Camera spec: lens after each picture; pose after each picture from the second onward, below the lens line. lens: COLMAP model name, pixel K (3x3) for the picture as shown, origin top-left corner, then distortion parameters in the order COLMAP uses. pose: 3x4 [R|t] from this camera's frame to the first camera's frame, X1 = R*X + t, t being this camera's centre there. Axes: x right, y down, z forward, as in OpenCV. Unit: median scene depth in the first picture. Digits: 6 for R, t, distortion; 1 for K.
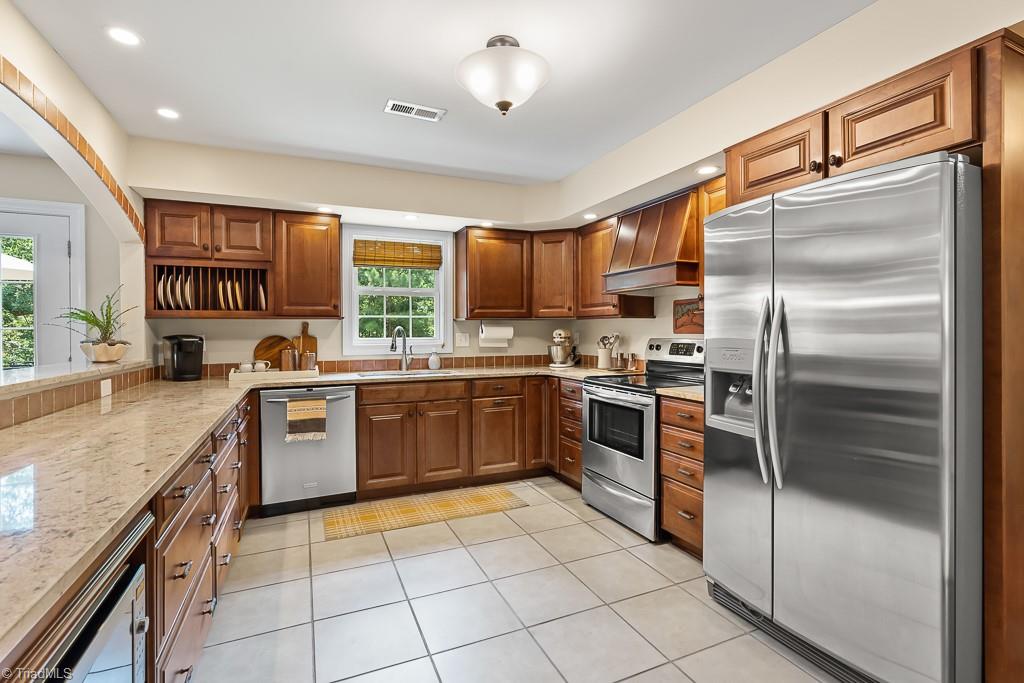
lens RADIAL K [[465.1, 0, 510.4], [0, 465.1, 330.6], [0, 0, 1]] dist [-0.011790, 0.005387]
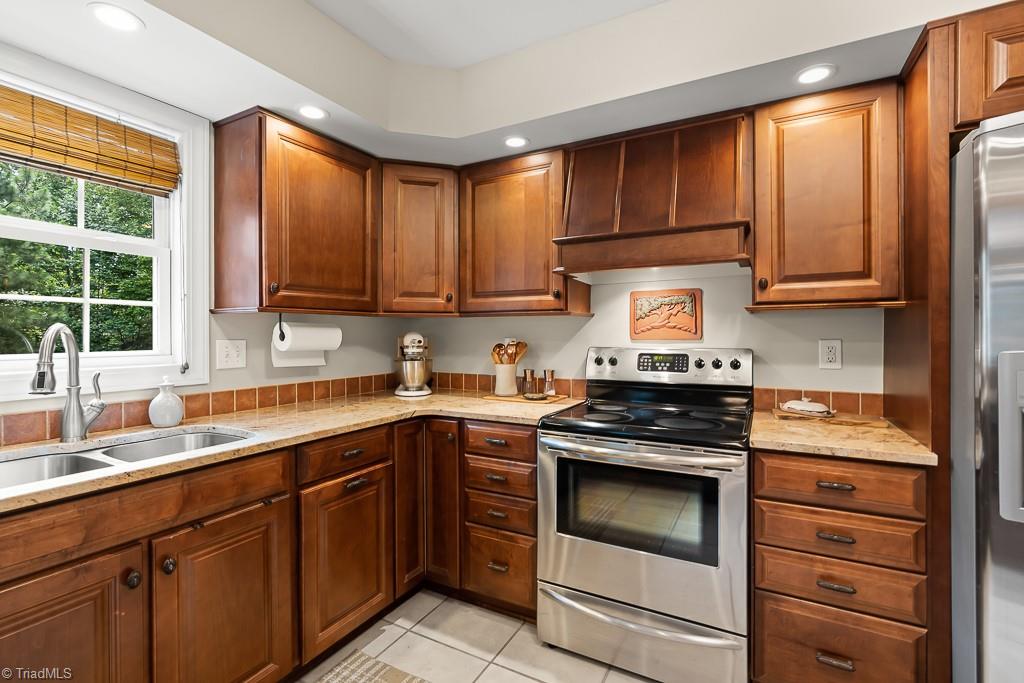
lens RADIAL K [[465.1, 0, 515.9], [0, 465.1, 336.2], [0, 0, 1]] dist [-0.011790, 0.005387]
pose [[0.797962, -0.000740, 0.602707, -0.178653], [-0.001502, 0.999994, 0.003217, -0.000667], [-0.602706, -0.003473, 0.797956, 0.513296]]
